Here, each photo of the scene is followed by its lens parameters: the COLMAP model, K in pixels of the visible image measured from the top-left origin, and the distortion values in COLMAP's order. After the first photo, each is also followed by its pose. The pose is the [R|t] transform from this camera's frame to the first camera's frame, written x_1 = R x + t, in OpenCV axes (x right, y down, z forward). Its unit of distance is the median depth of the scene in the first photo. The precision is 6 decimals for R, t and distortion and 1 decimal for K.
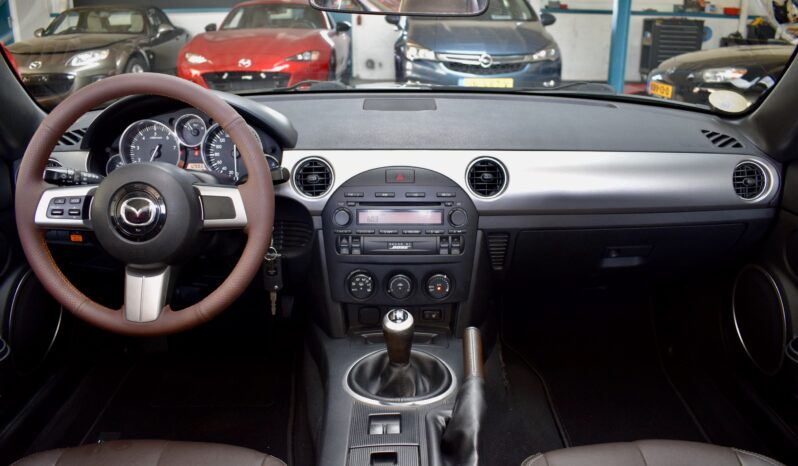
lens RADIAL K [[619.0, 0, 393.1], [0, 619.0, 233.2], [0, 0, 1]] dist [-0.110852, 0.018279]
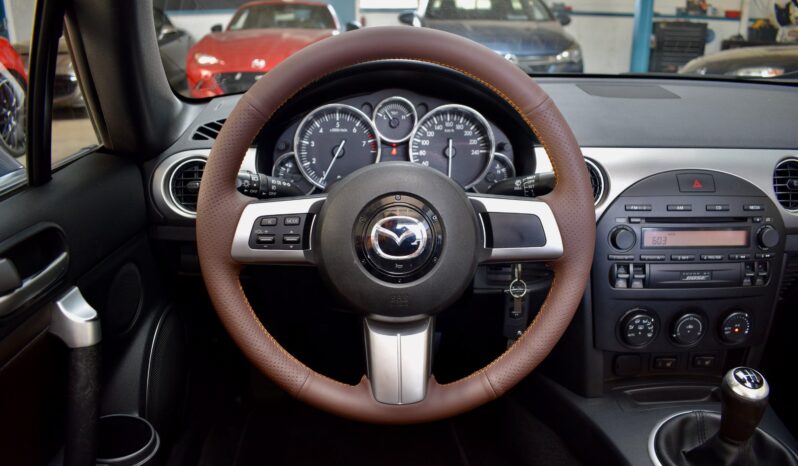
lens RADIAL K [[619.0, 0, 403.0], [0, 619.0, 234.1], [0, 0, 1]] dist [-0.110852, 0.018279]
pose [[0.999396, -0.010220, 0.033228, -0.361491], [0.010427, 0.999927, -0.006081, -0.028853], [-0.033163, 0.006424, 0.999429, 0.276419]]
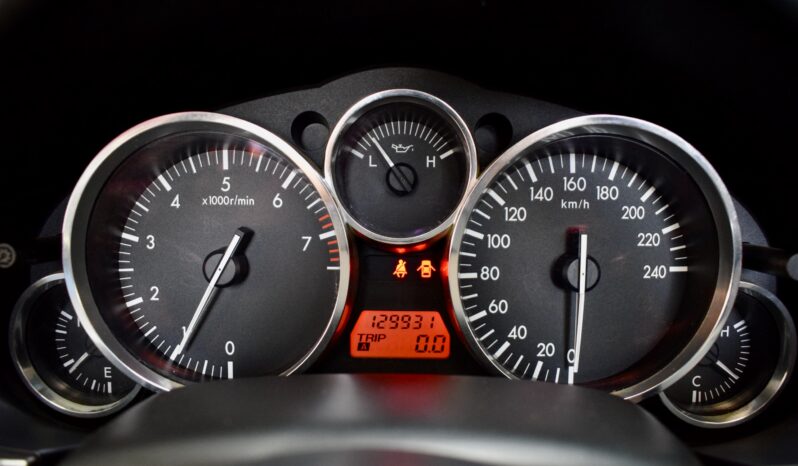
lens RADIAL K [[619.0, 0, 398.4], [0, 619.0, 234.5], [0, 0, 1]] dist [-0.110852, 0.018279]
pose [[0.999531, 0.001585, -0.030592, -0.338670], [-0.005027, 0.993608, -0.112775, -0.125671], [0.030218, 0.112876, 0.993149, 0.818722]]
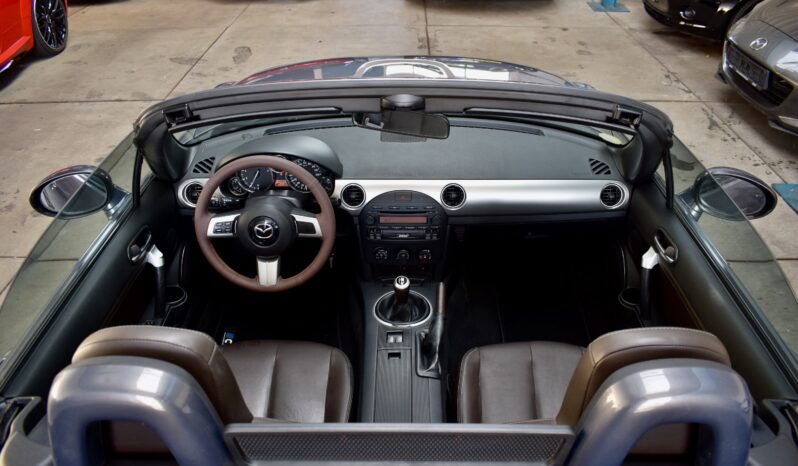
lens RADIAL K [[619.0, 0, 399.3], [0, 619.0, 229.3], [0, 0, 1]] dist [-0.110852, 0.018279]
pose [[0.999976, 0.000921, -0.006861, 0.011939], [0.000697, 0.972683, 0.232138, -0.400371], [0.006888, -0.232137, 0.972659, -0.709345]]
